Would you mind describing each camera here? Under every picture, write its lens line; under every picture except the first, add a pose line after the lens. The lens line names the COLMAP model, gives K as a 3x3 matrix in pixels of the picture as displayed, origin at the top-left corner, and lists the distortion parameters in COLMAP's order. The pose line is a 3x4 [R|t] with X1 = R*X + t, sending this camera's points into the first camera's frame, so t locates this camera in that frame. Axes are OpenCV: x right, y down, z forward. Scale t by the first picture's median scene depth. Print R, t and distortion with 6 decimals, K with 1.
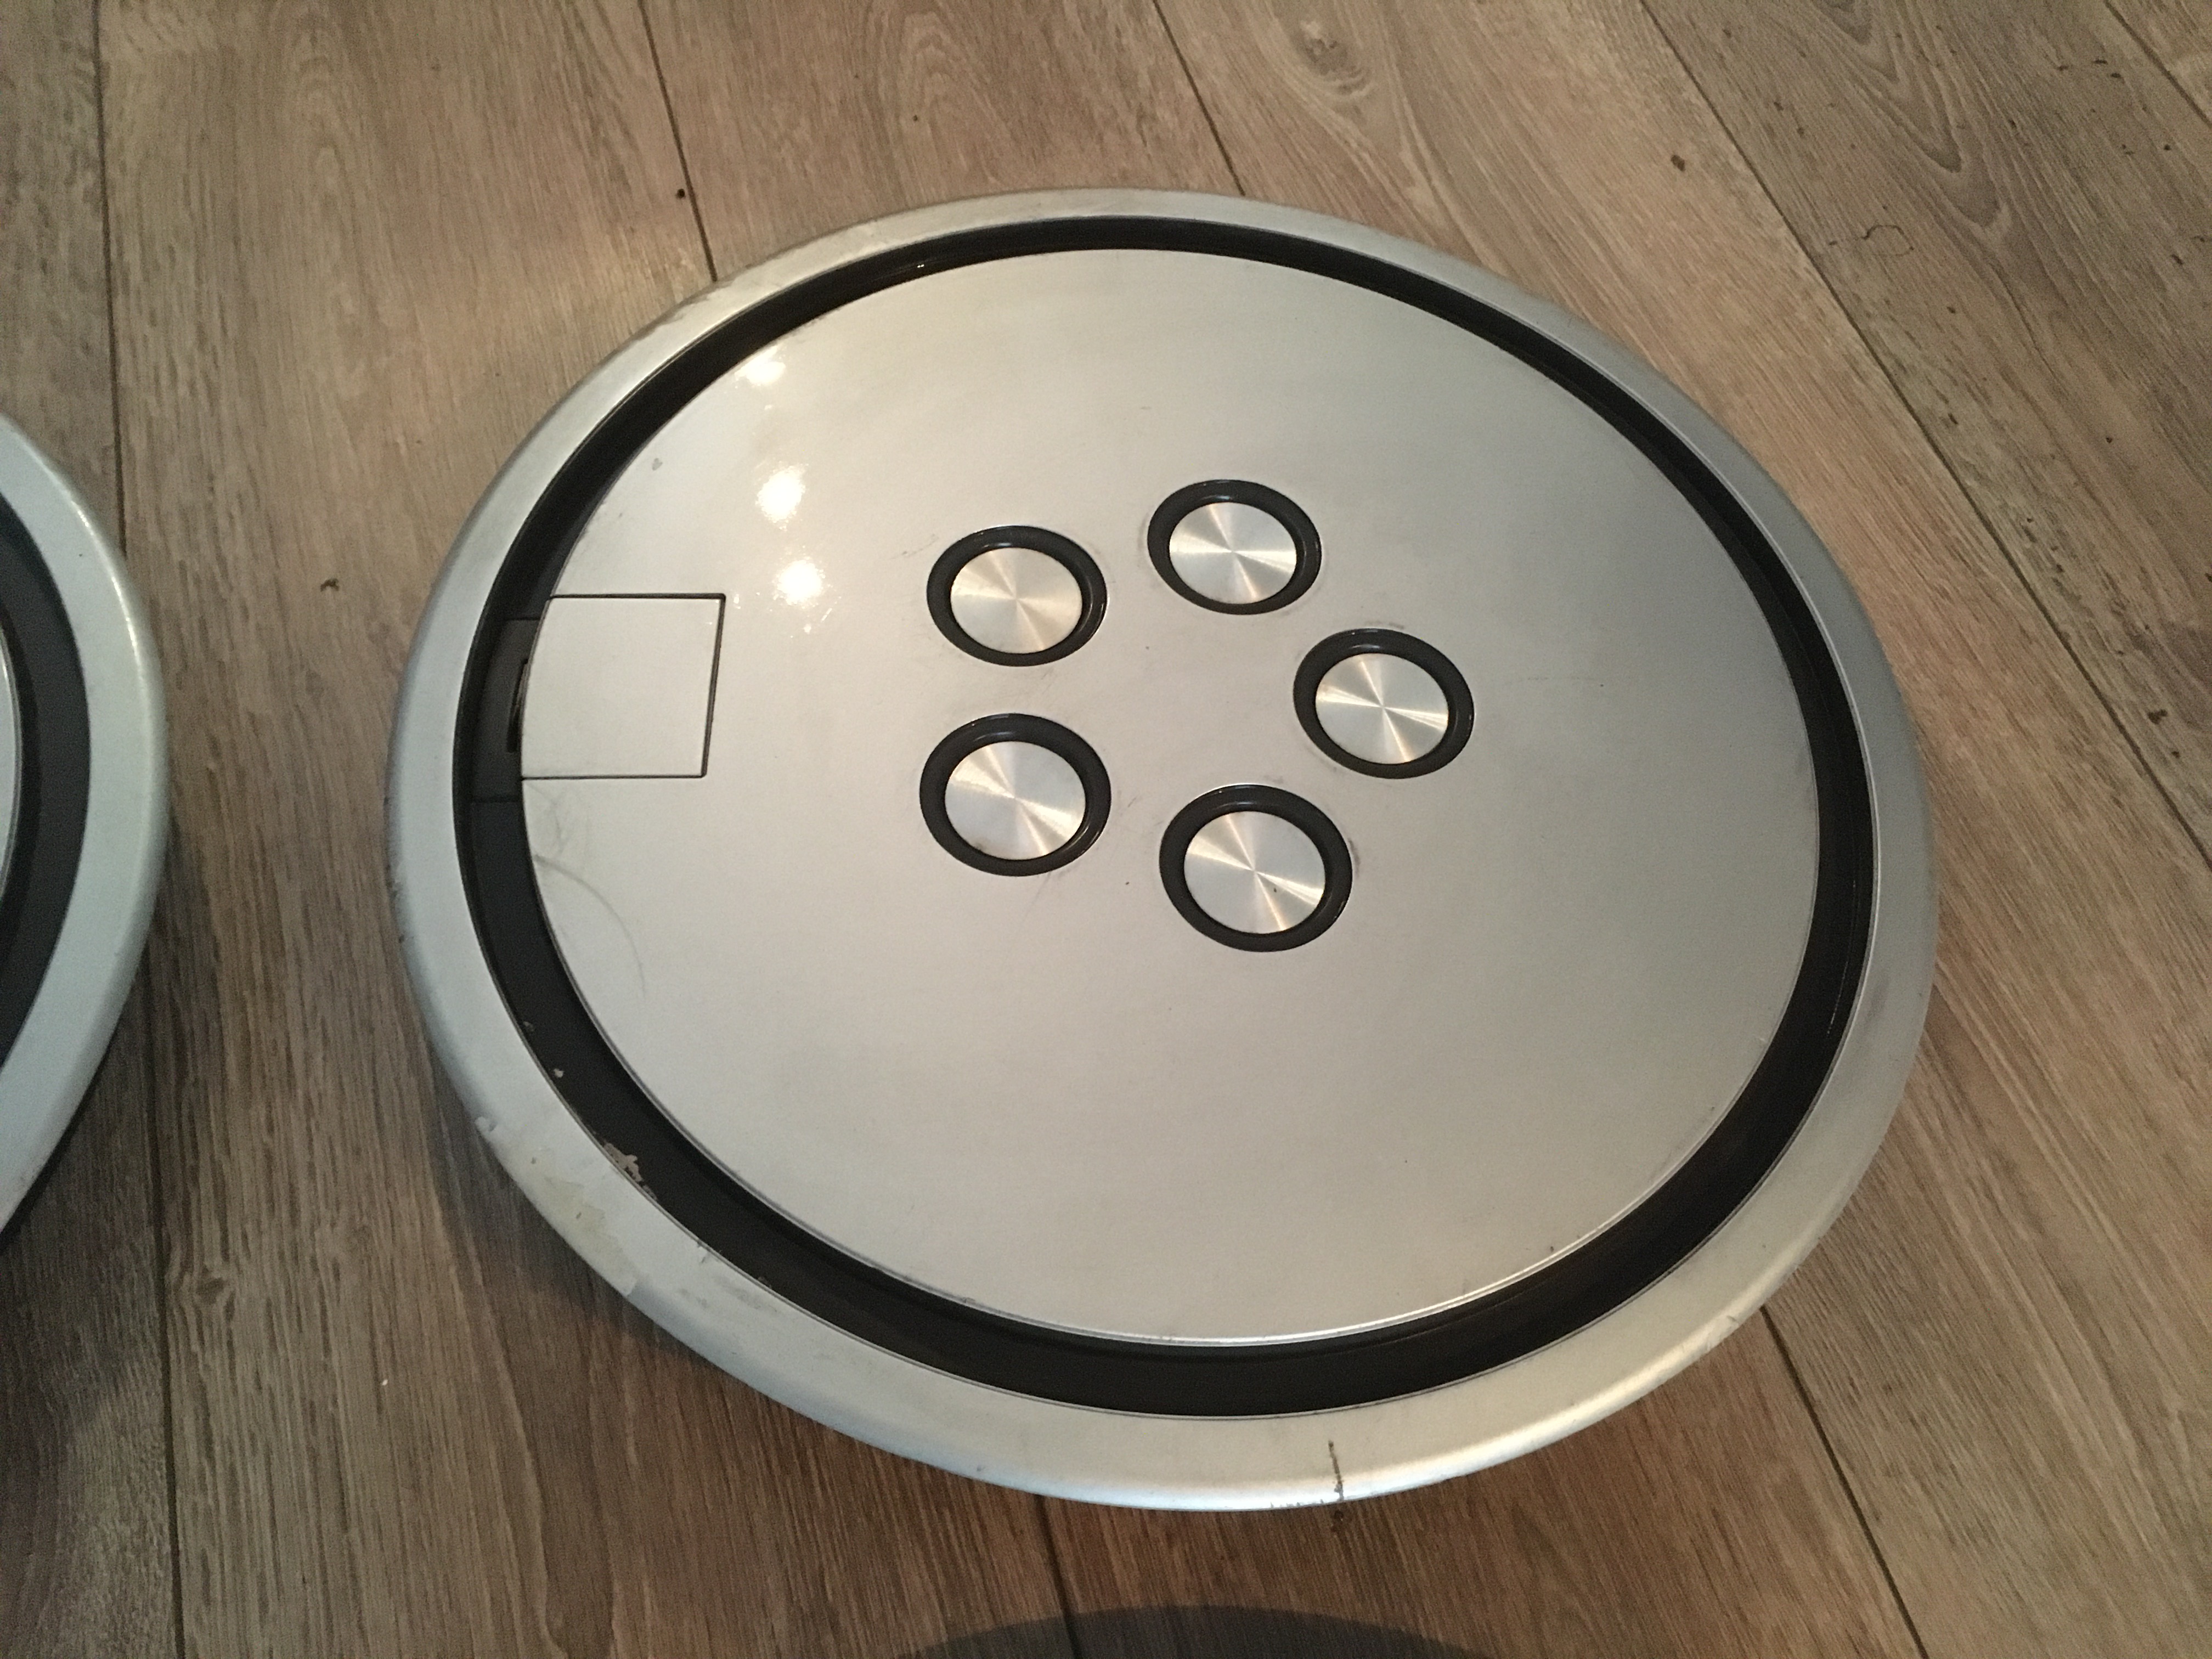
lens RADIAL K [[1863.0, 0, 1106.8], [0, 1863.0, 829.3], [0, 0, 1]] dist [0.067699, -0.101317]
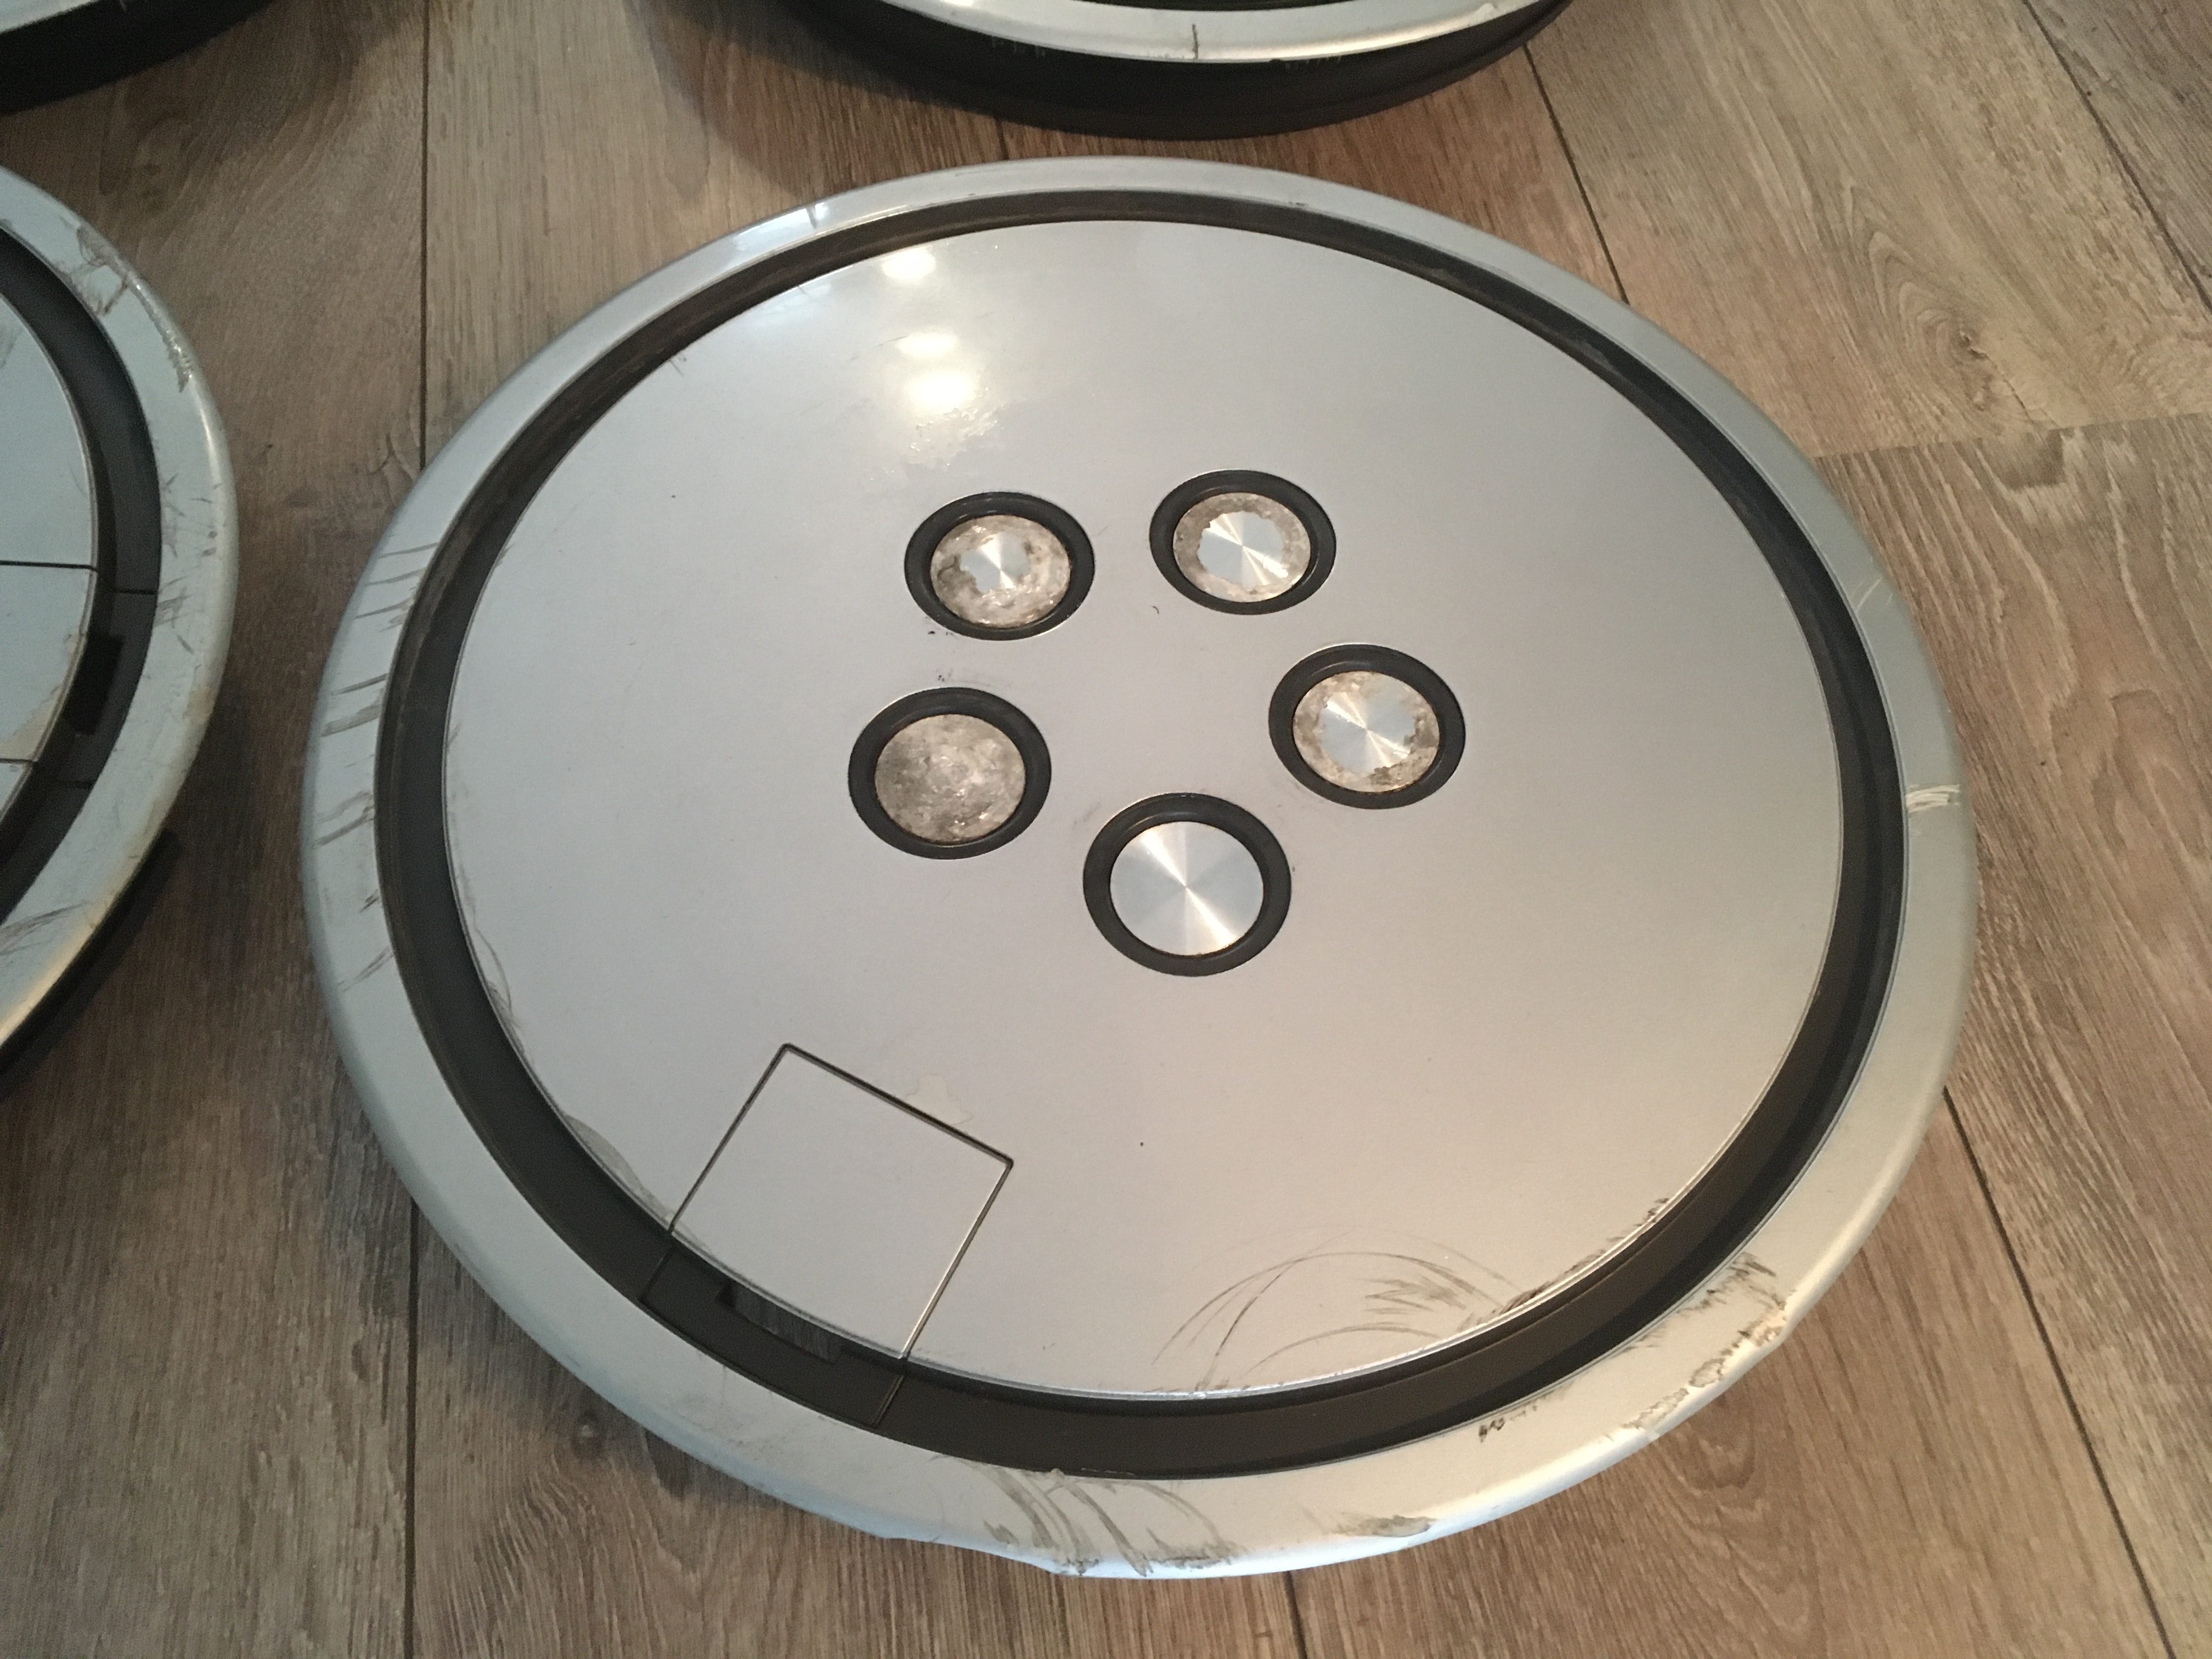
lens RADIAL K [[1863.0, 0, 1118.6], [0, 1863.0, 844.8], [0, 0, 1]] dist [0.067699, -0.101317]
pose [[0.992138, 0.086805, -0.090146, 0.198733], [-0.085766, 0.996197, 0.015346, 0.755658], [0.091135, -0.007494, 0.995810, -0.371826]]
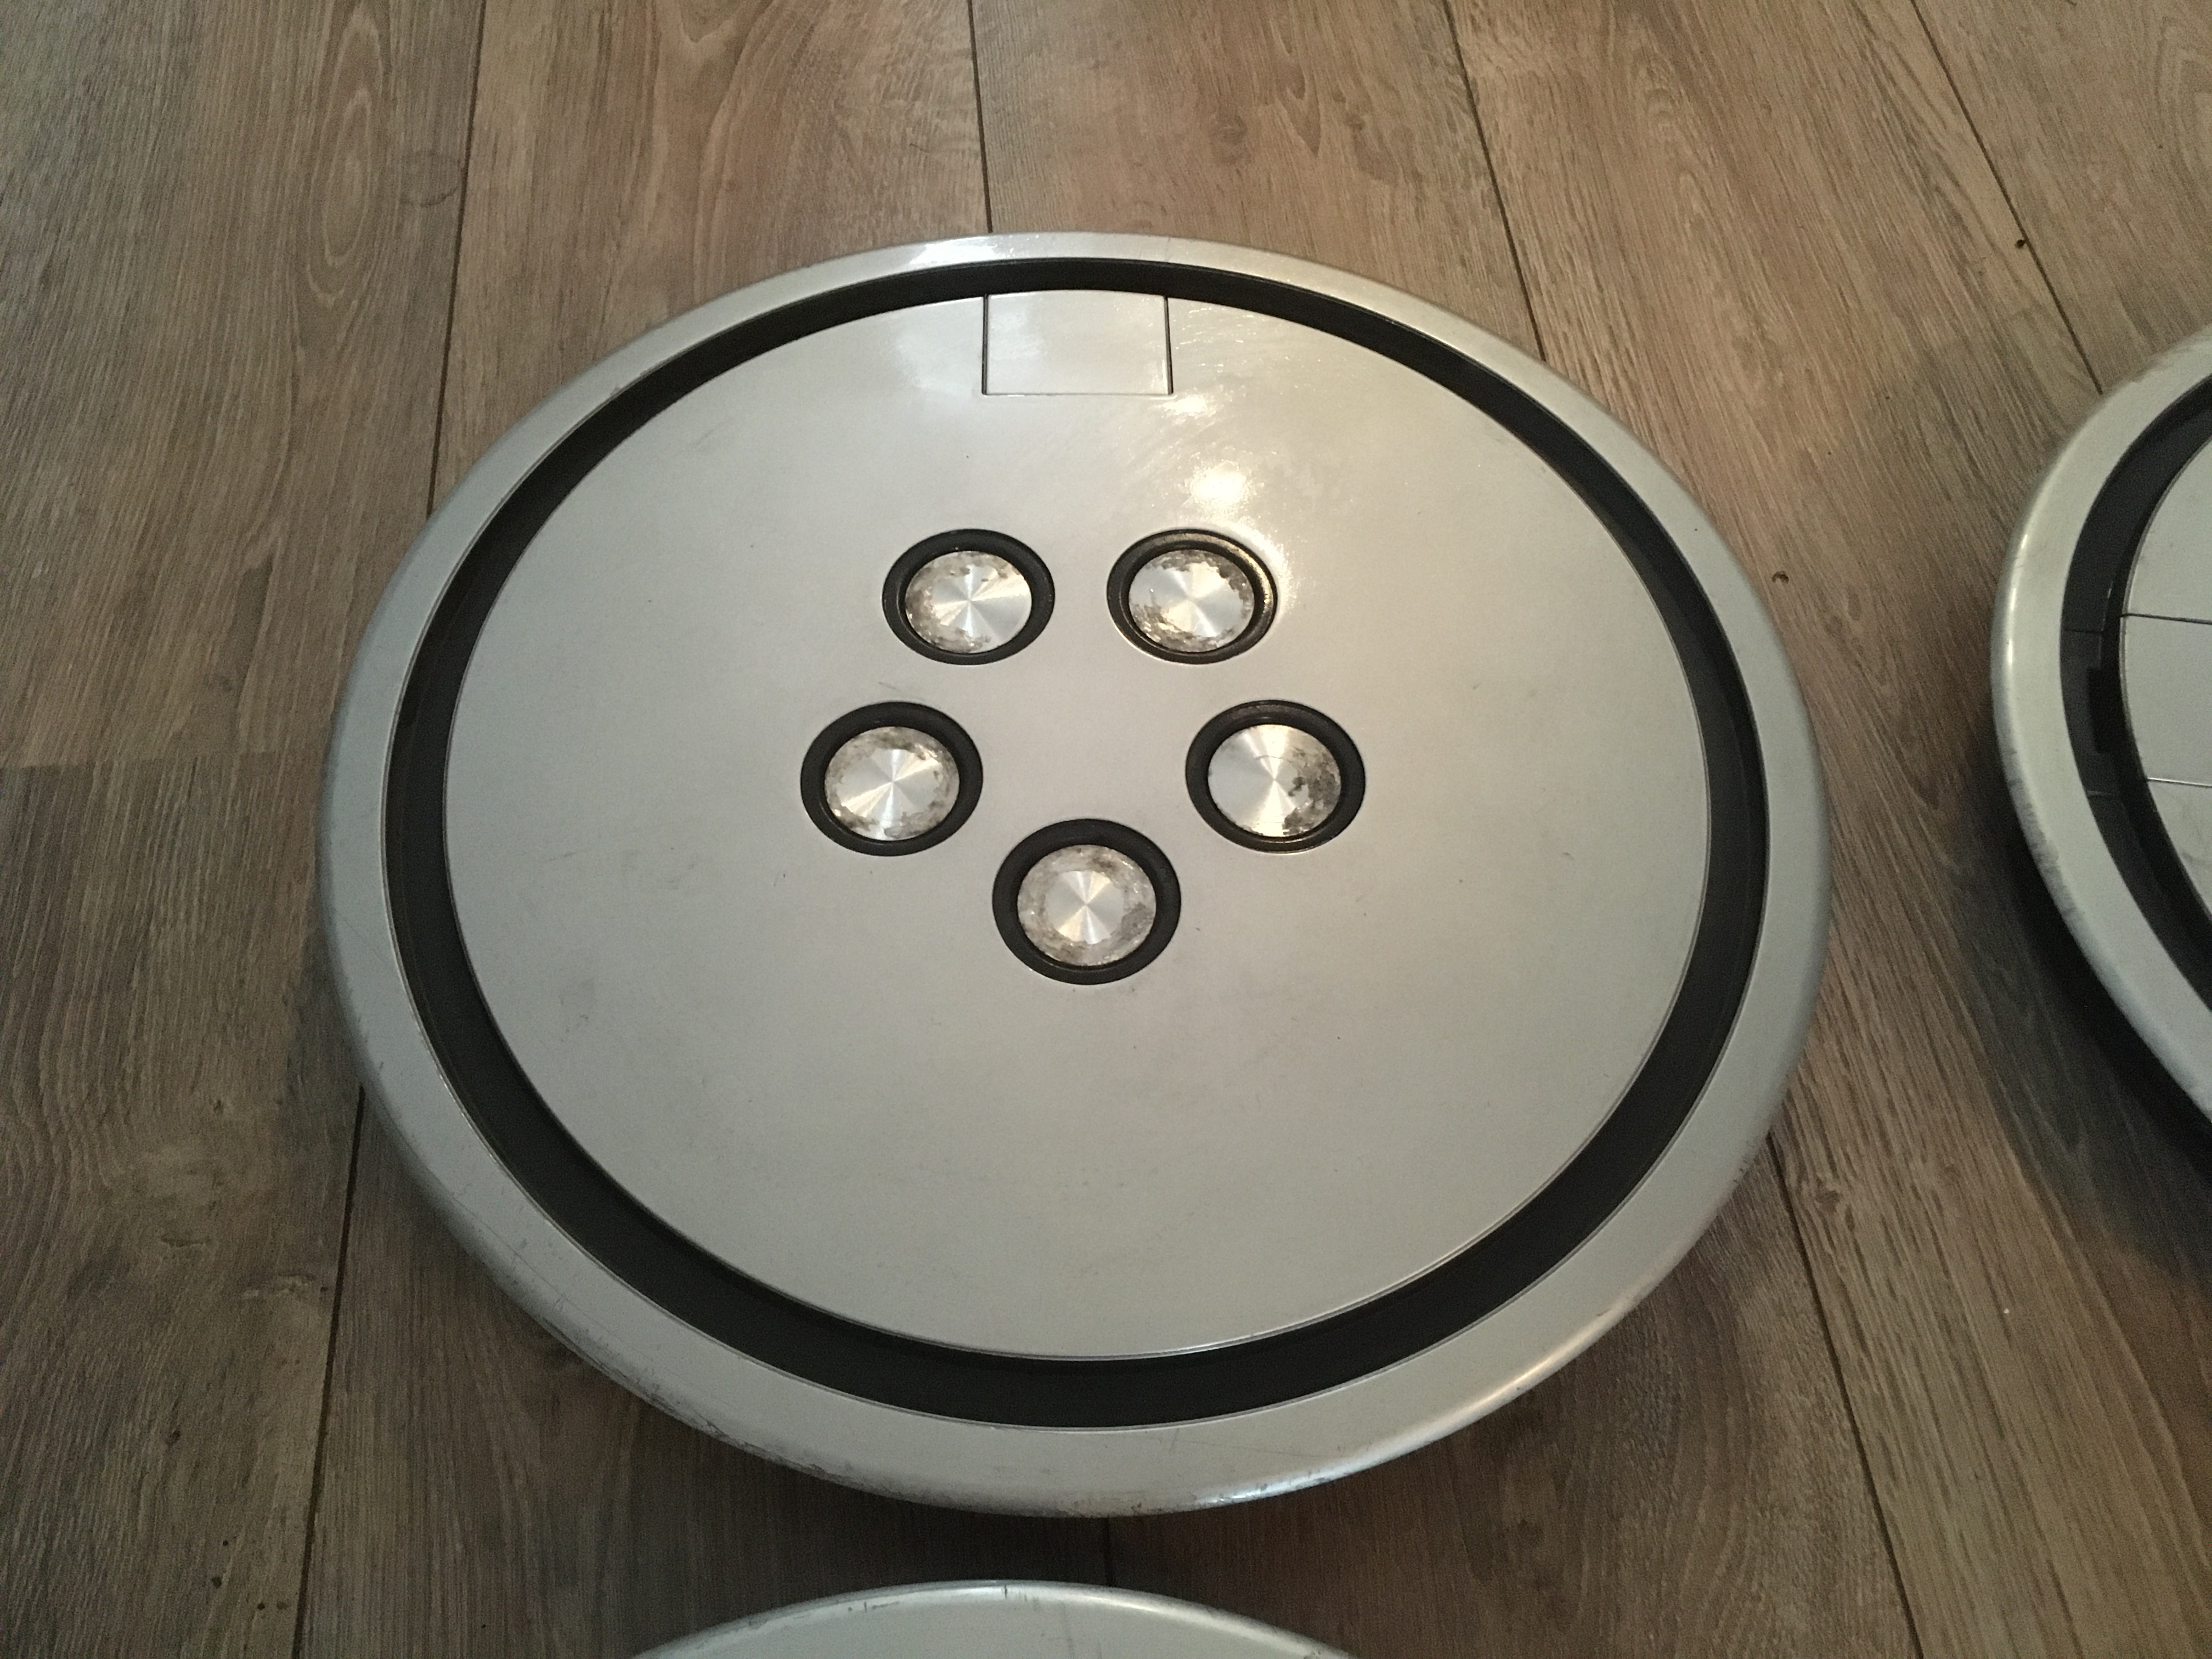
lens RADIAL K [[1863.0, 0, 1105.6], [0, 1863.0, 825.5], [0, 0, 1]] dist [0.067699, -0.101317]
pose [[0.980050, 0.137108, -0.143886, -0.693559], [-0.139293, 0.990238, -0.005176, 0.082447], [0.141772, 0.025115, 0.989581, -0.149147]]
